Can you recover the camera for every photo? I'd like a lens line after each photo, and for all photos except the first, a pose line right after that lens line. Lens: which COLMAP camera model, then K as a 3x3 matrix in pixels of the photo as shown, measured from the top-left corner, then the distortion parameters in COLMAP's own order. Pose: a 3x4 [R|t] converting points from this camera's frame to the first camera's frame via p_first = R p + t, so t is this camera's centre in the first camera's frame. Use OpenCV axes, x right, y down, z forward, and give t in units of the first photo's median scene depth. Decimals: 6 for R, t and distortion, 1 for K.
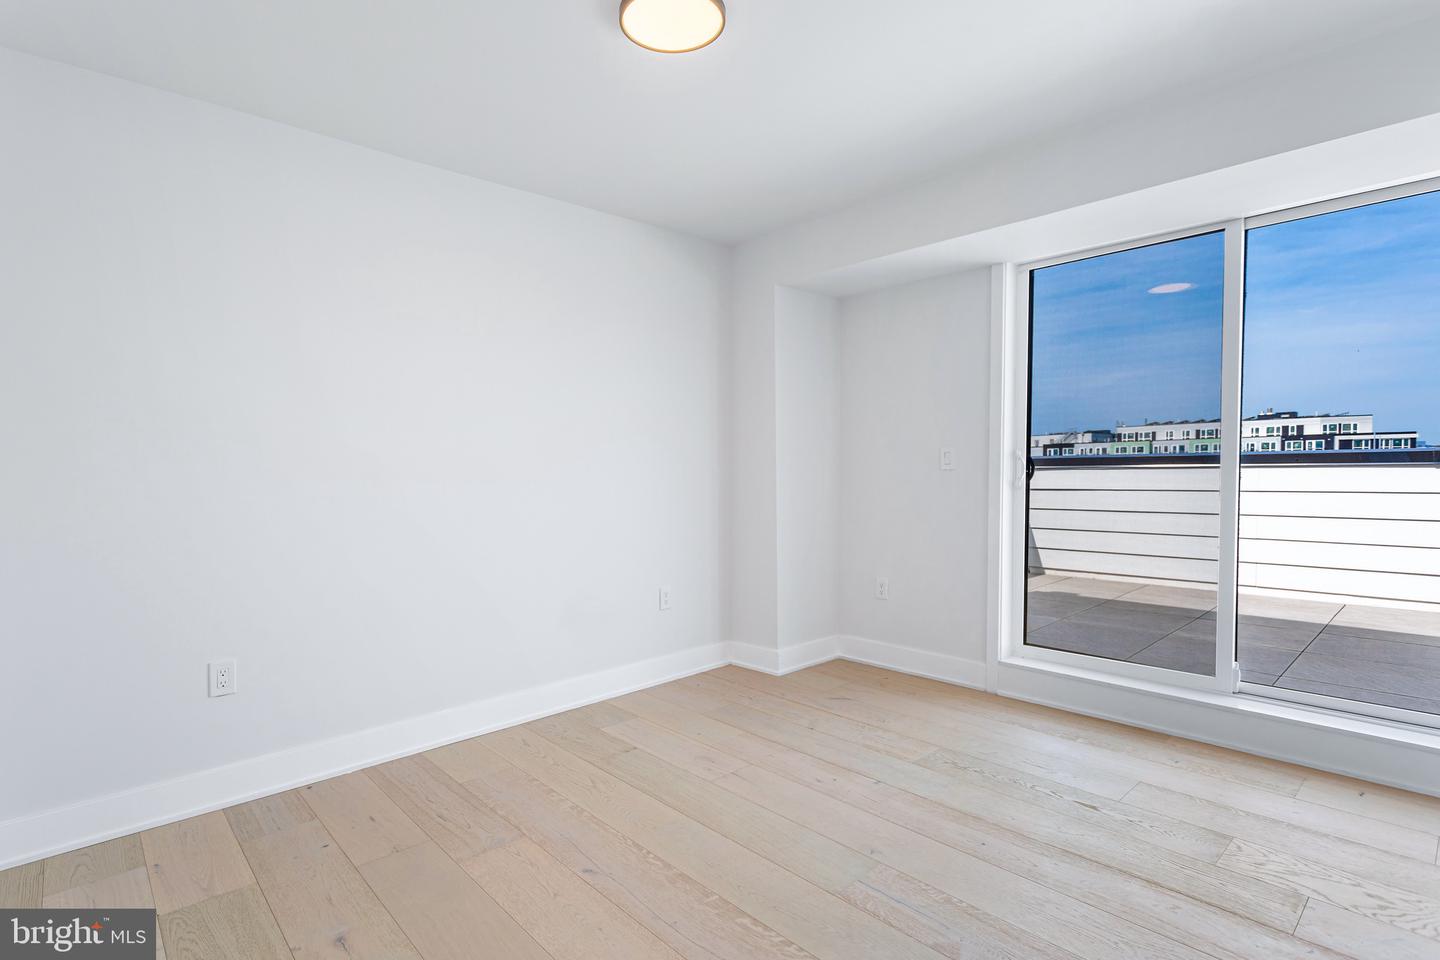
lens RADIAL K [[701.7, 0, 721.5], [0, 701.7, 462.8], [0, 0, 1]] dist [-0.002332, 0.000188]
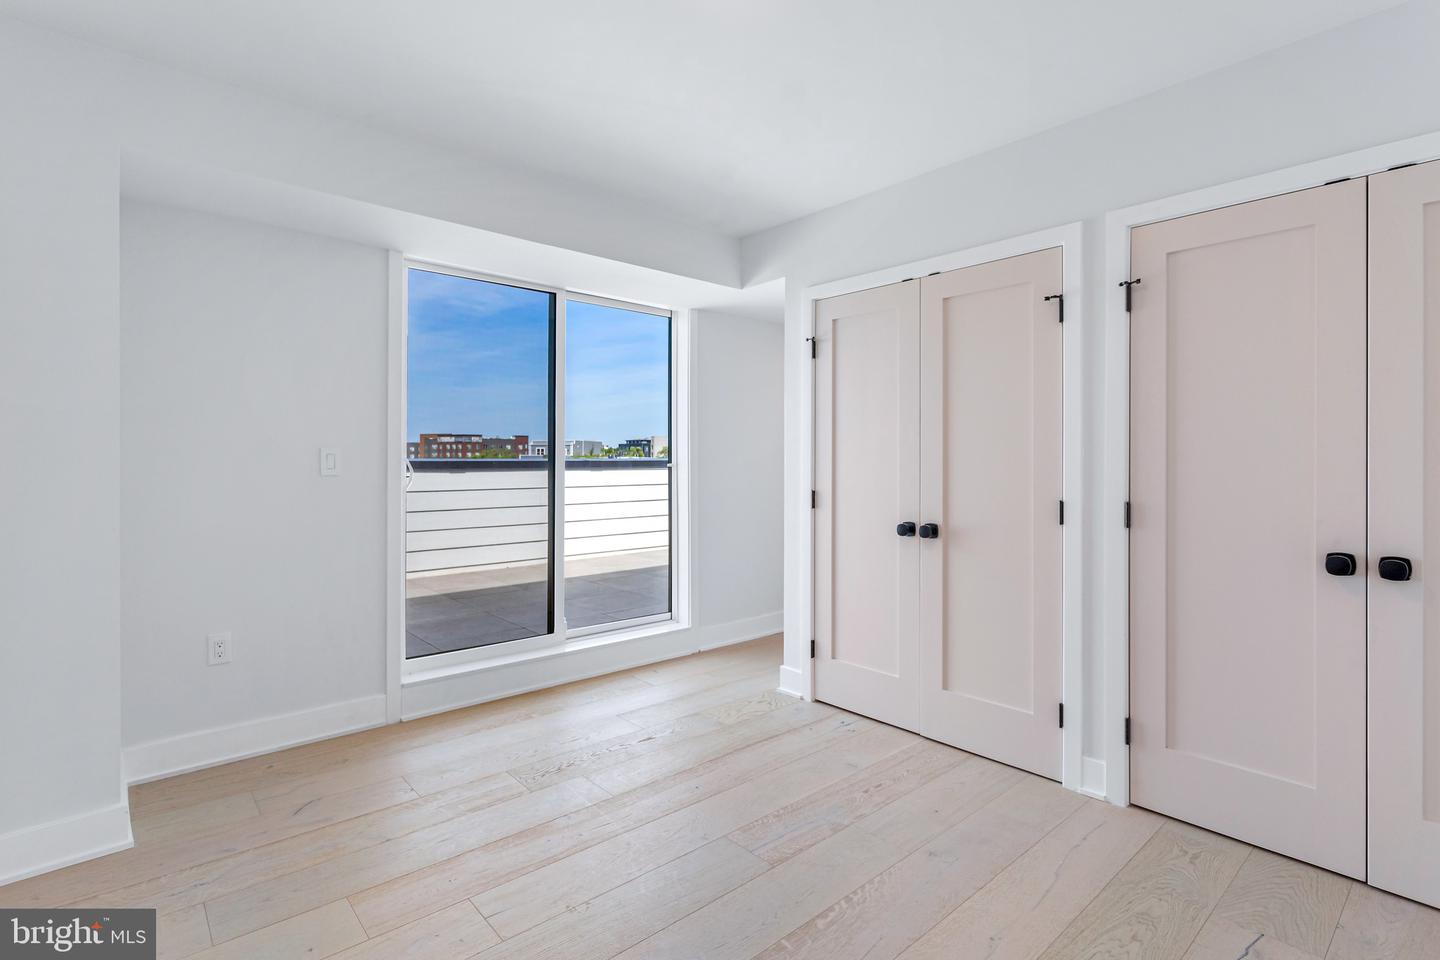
lens RADIAL K [[684.3, 0, 719.1], [0, 684.3, 452.8], [0, 0, 1]] dist [-0.002636, 0.001352]
pose [[0.054977, 0.026958, 0.998124, -0.522946], [0.001515, 0.999632, -0.027082, 0.007486], [-0.998486, 0.003001, 0.054916, 0.593726]]
